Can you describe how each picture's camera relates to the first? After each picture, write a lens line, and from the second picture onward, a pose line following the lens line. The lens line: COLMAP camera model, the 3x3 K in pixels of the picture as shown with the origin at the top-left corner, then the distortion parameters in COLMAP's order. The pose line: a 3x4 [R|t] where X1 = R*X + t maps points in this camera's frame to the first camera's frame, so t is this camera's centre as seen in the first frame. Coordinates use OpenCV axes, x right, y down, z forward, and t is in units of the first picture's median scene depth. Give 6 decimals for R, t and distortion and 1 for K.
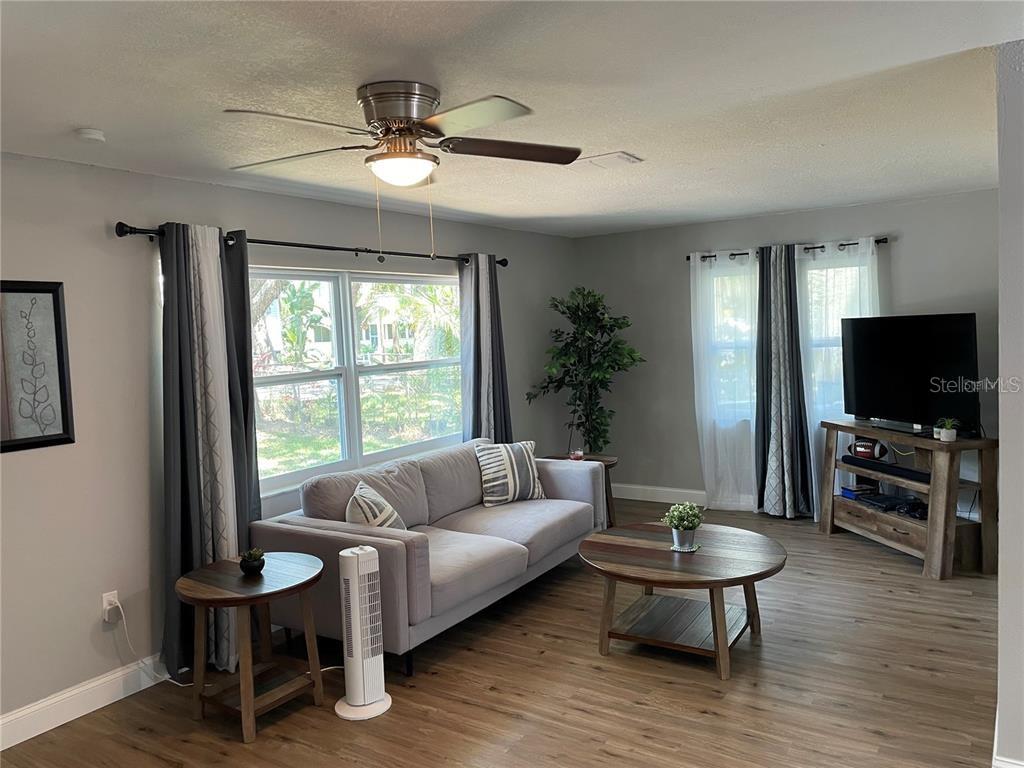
lens RADIAL K [[768.6, 0, 510.6], [0, 768.6, 382.4], [0, 0, 1]] dist [0.019762, -0.034424]
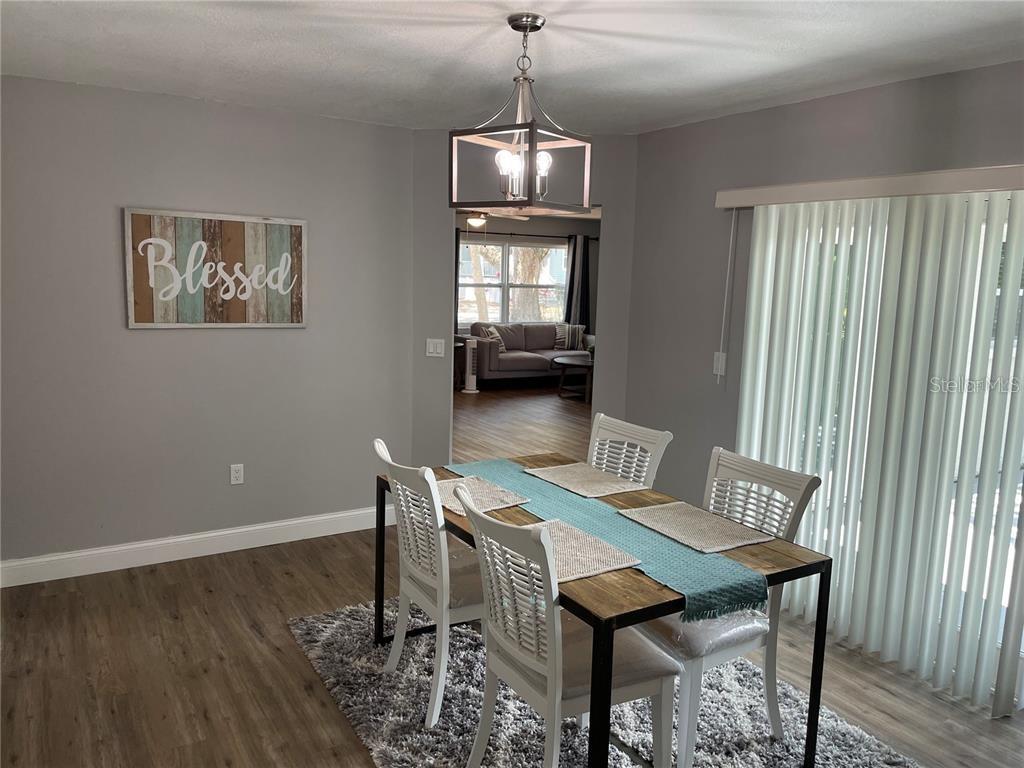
lens RADIAL K [[768.6, 0, 512.9], [0, 768.6, 382.4], [0, 0, 1]] dist [0.019762, -0.034424]
pose [[0.903285, 0.131872, -0.408272, 0.792697], [-0.097457, 0.989783, 0.104080, 0.031925], [0.417826, -0.054225, 0.906907, -1.112511]]
